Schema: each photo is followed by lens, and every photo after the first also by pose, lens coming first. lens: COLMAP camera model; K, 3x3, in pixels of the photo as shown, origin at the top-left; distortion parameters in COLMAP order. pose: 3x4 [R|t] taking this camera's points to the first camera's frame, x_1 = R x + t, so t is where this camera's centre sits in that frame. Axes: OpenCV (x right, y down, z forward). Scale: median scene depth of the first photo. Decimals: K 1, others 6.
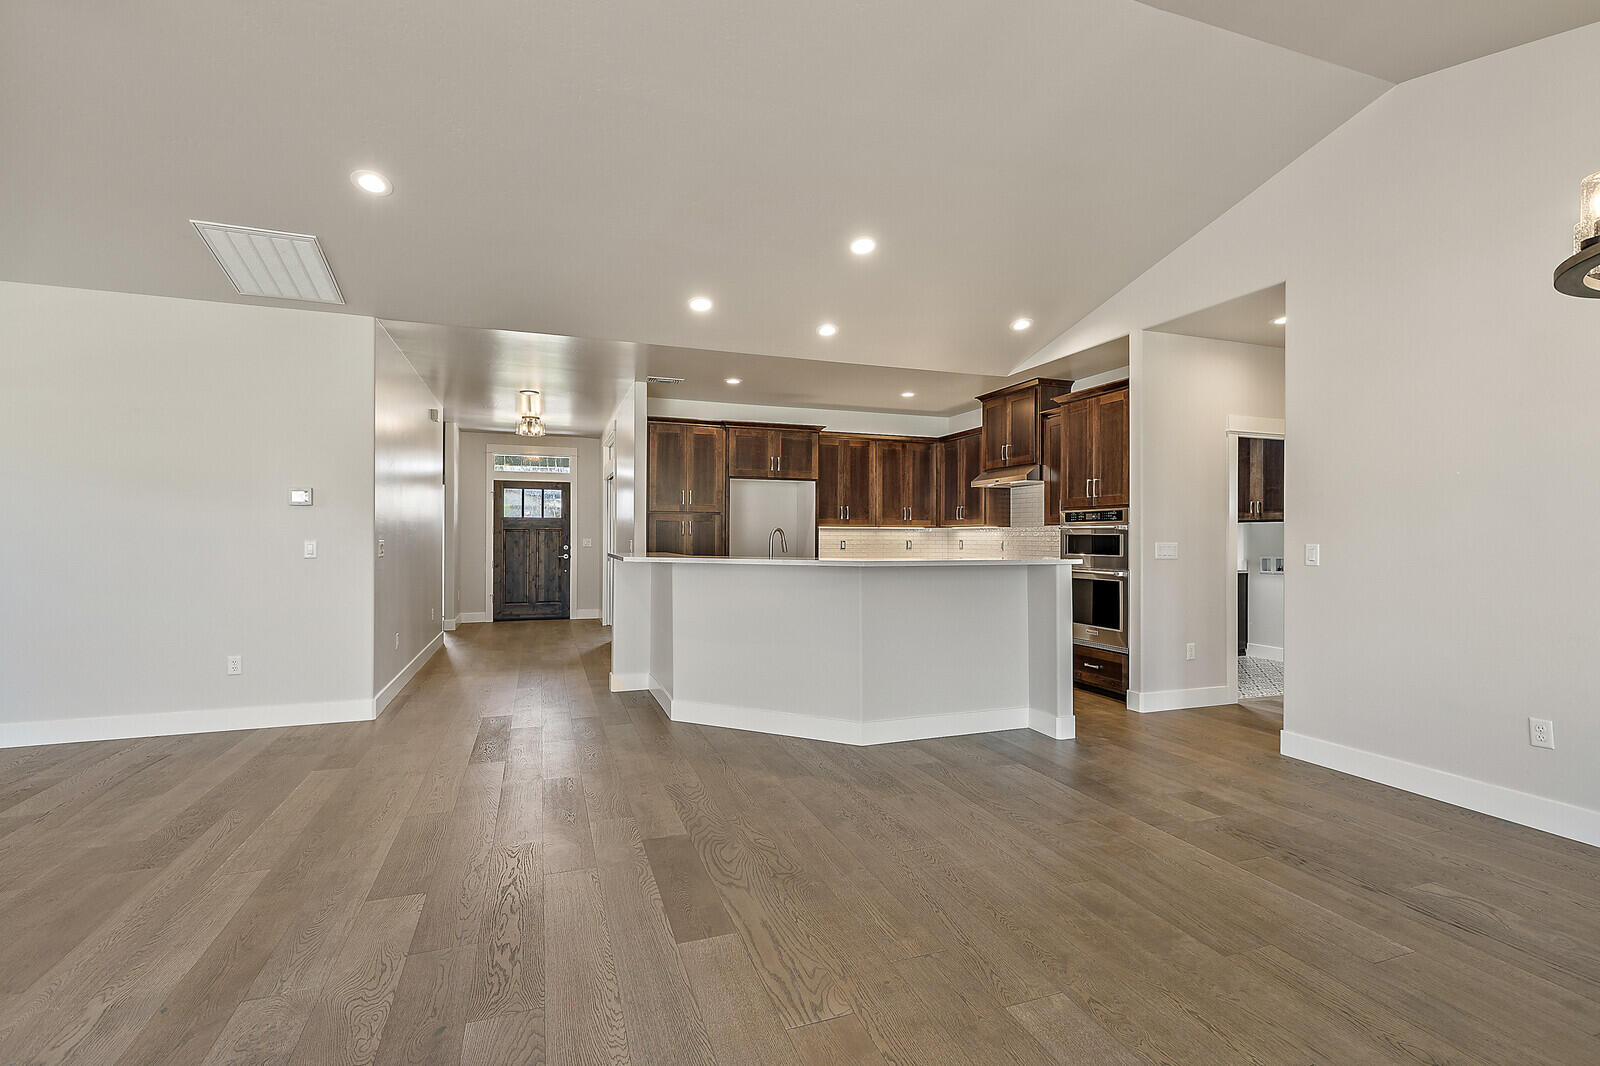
lens RADIAL K [[726.4, 0, 810.1], [0, 726.4, 533.8], [0, 0, 1]] dist [0.005334, 0.000622]
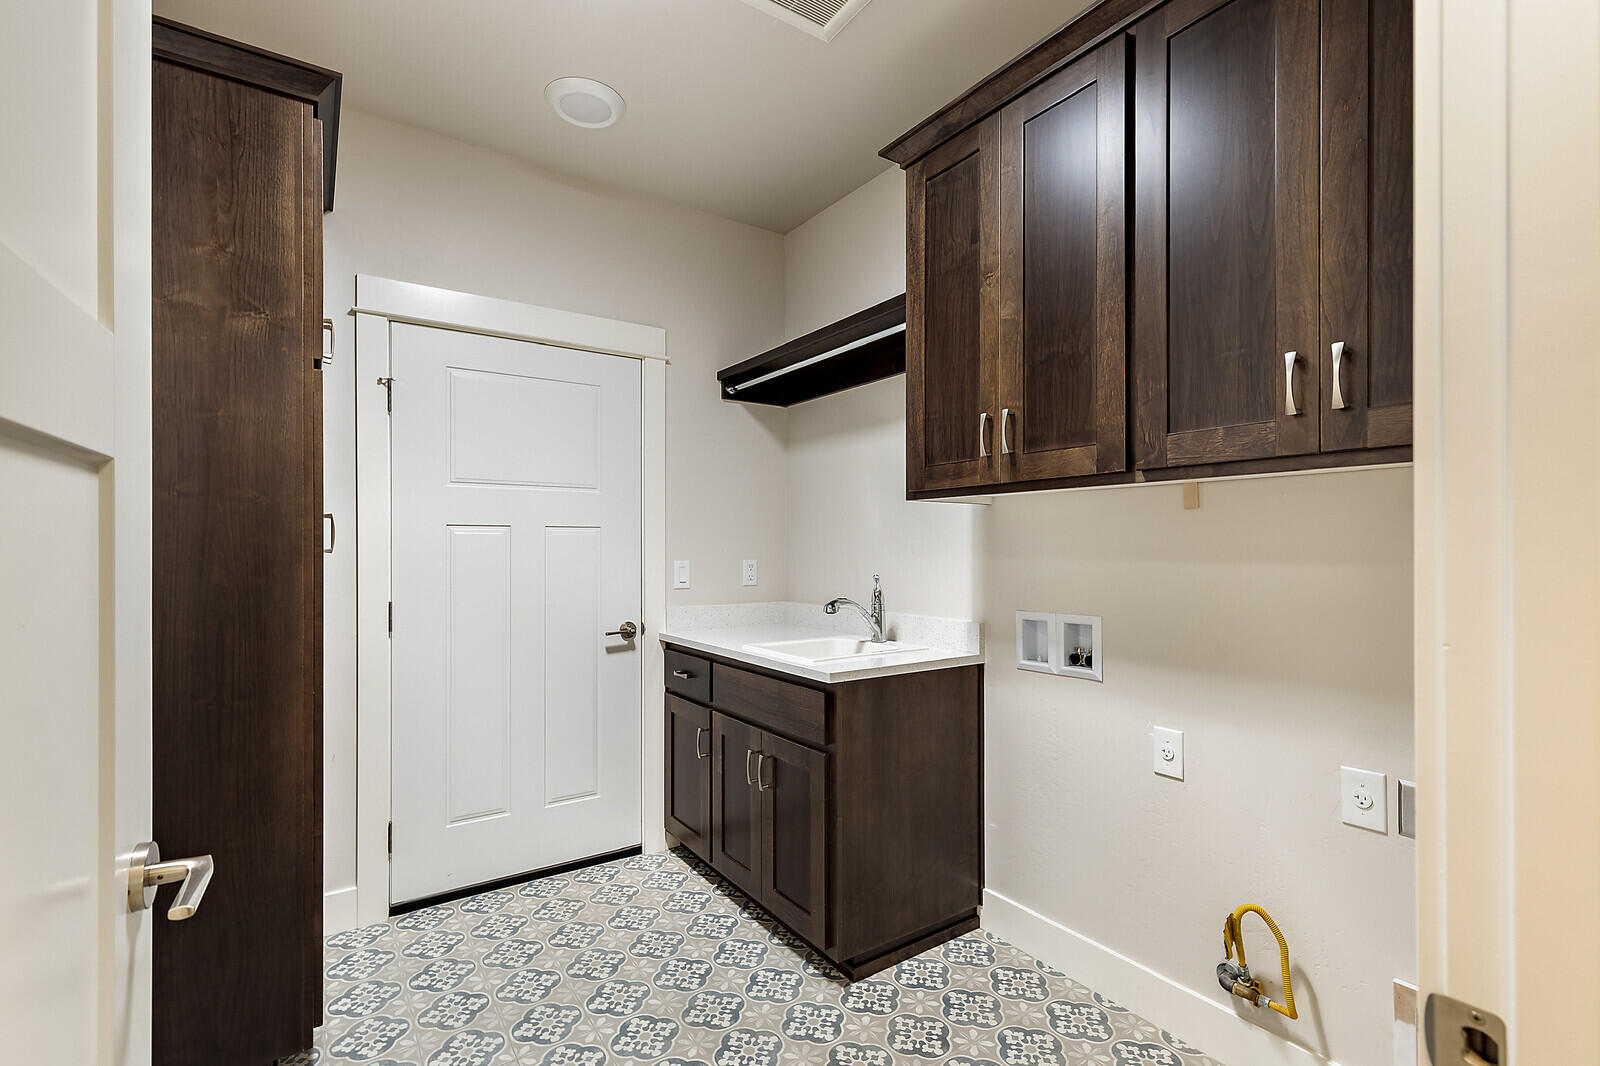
lens RADIAL K [[726.4, 0, 800.6], [0, 726.4, 541.7], [0, 0, 1]] dist [0.005334, 0.000622]
pose [[0.969664, -0.002196, 0.244434, 0.480506], [0.002659, 0.999995, -0.001564, 0.001379], [-0.244429, 0.002166, 0.969665, 0.766092]]
